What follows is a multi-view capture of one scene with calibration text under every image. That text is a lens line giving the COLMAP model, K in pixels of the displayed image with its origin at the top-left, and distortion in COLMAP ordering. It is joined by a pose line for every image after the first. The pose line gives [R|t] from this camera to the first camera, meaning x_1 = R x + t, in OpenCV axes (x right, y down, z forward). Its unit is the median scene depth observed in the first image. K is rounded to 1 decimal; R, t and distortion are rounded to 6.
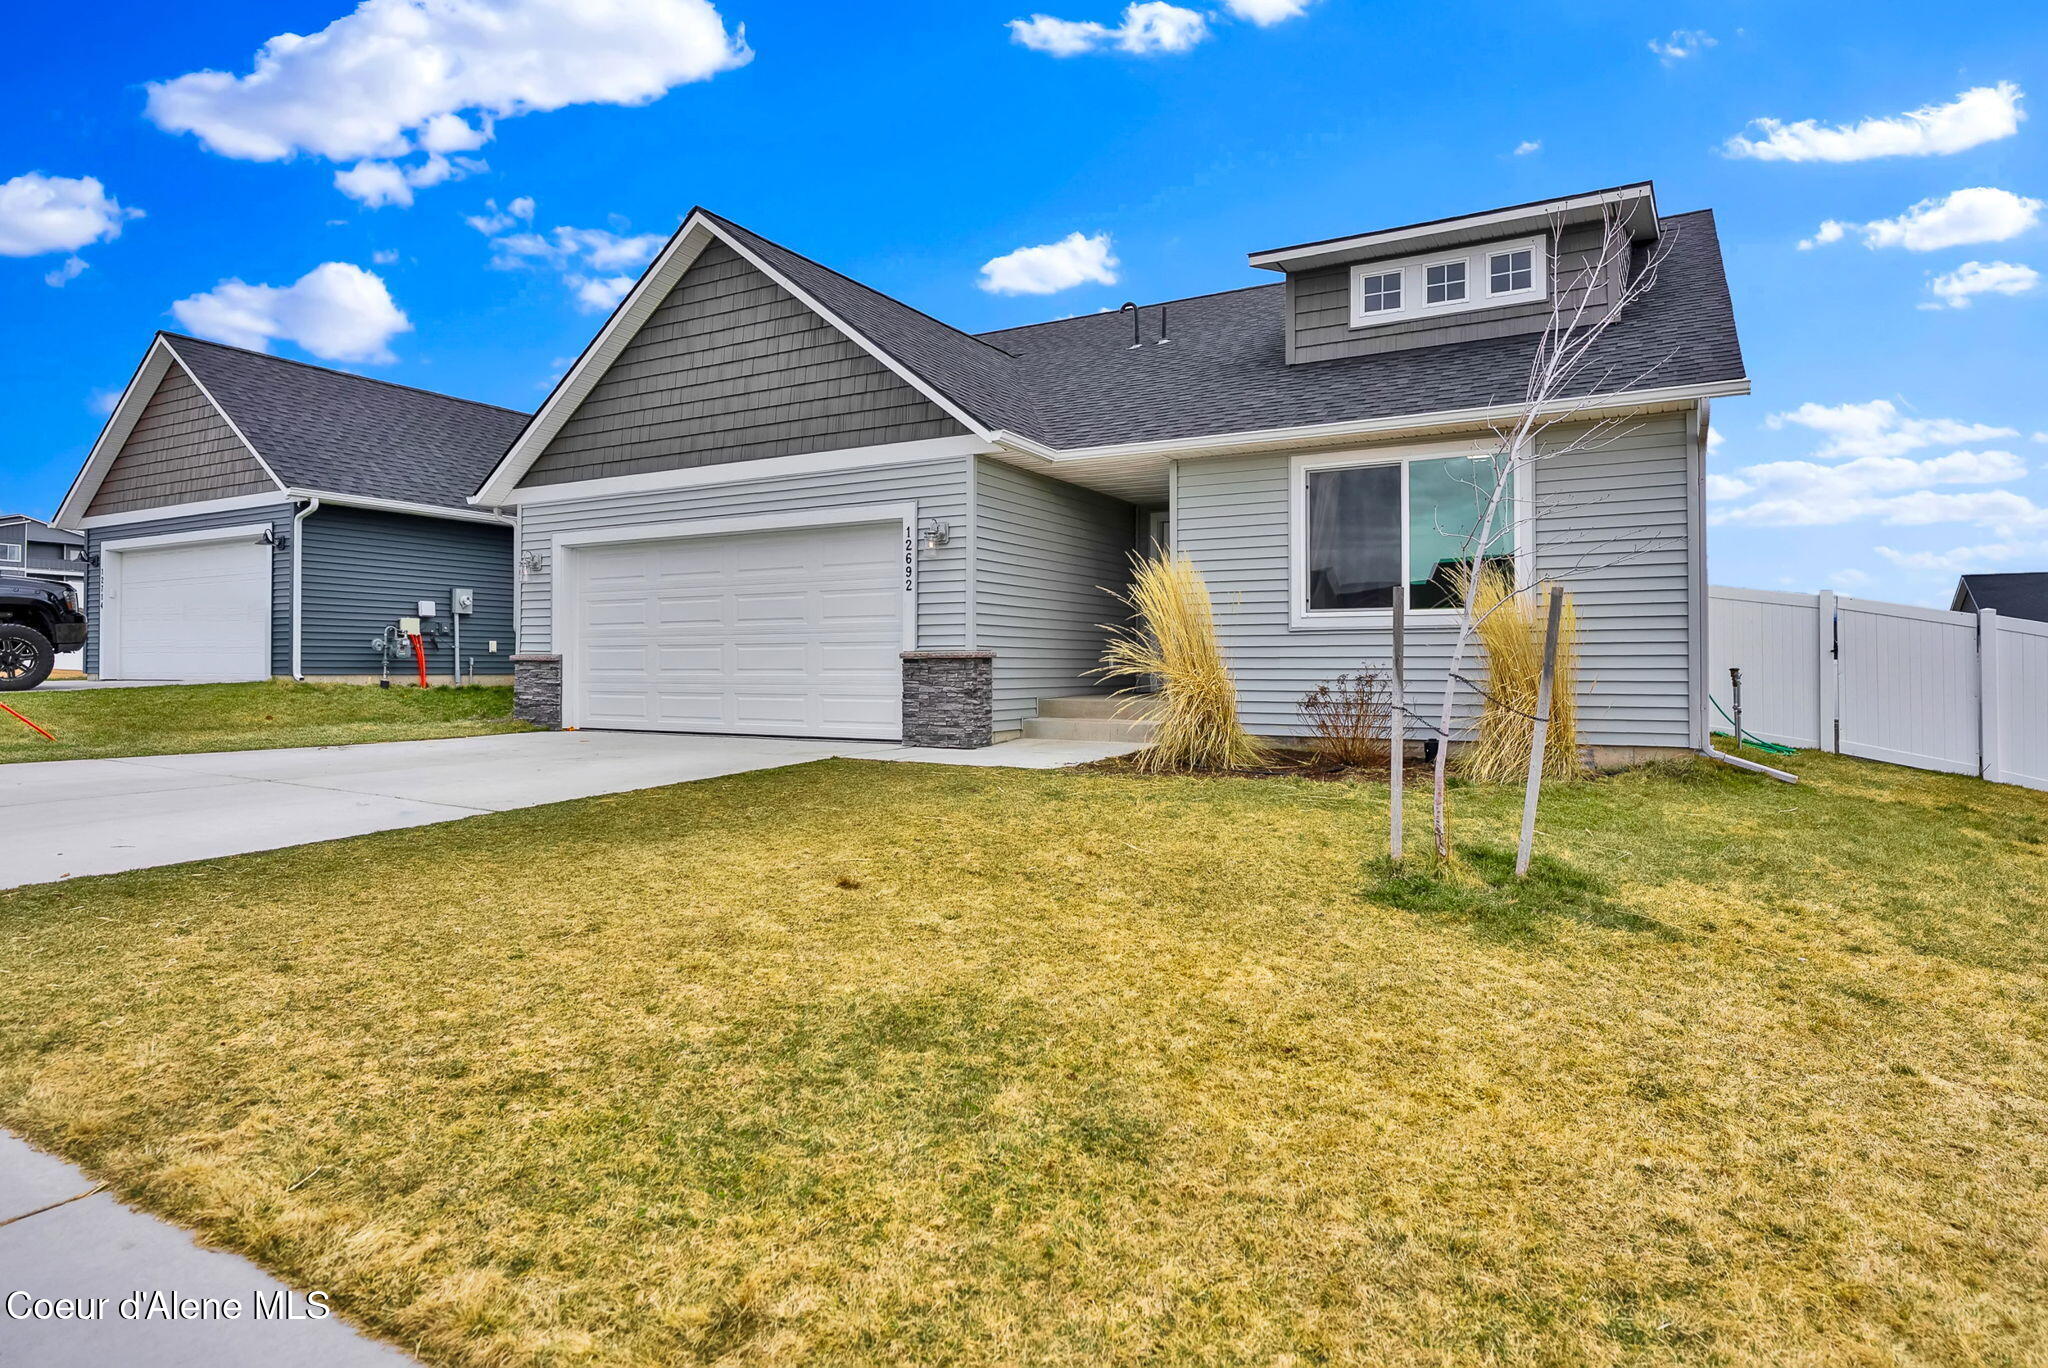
lens RADIAL K [[1137.1, 0, 1045.3], [0, 1137.1, 655.7], [0, 0, 1]] dist [-0.008881, -0.000659]
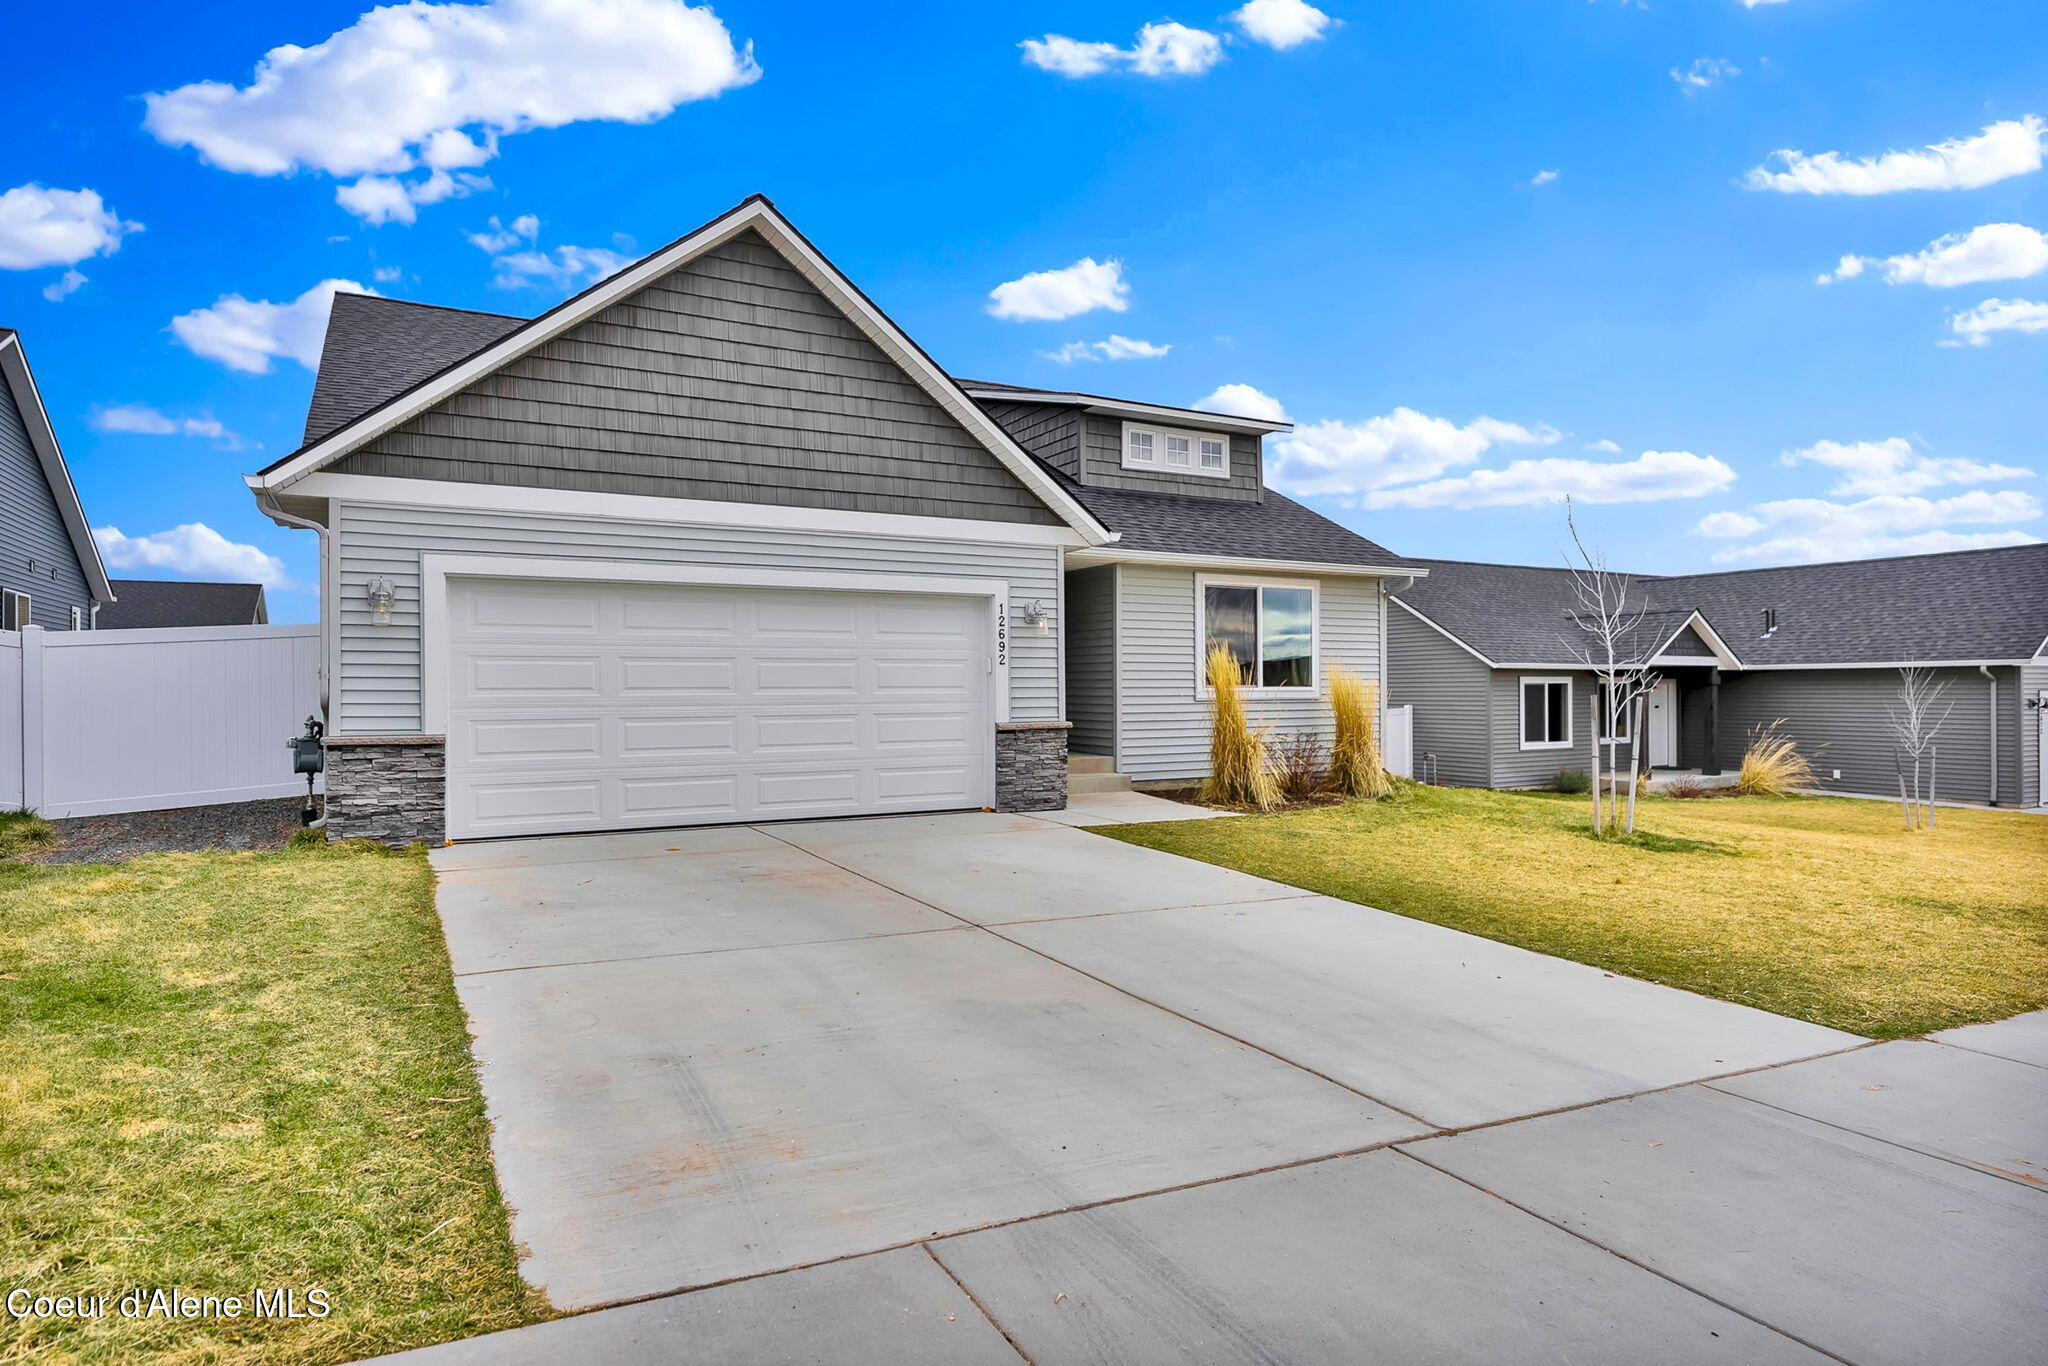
lens RADIAL K [[1138.6, 0, 1024.0], [0, 1138.6, 683.0], [0, 0, 1]] dist [-0.001722, 0.000072]
pose [[0.534486, 0.002138, 0.845174, -0.994399], [-0.005158, 0.999986, 0.000732, -0.041126], [-0.845161, -0.004751, 0.534490, 0.420692]]
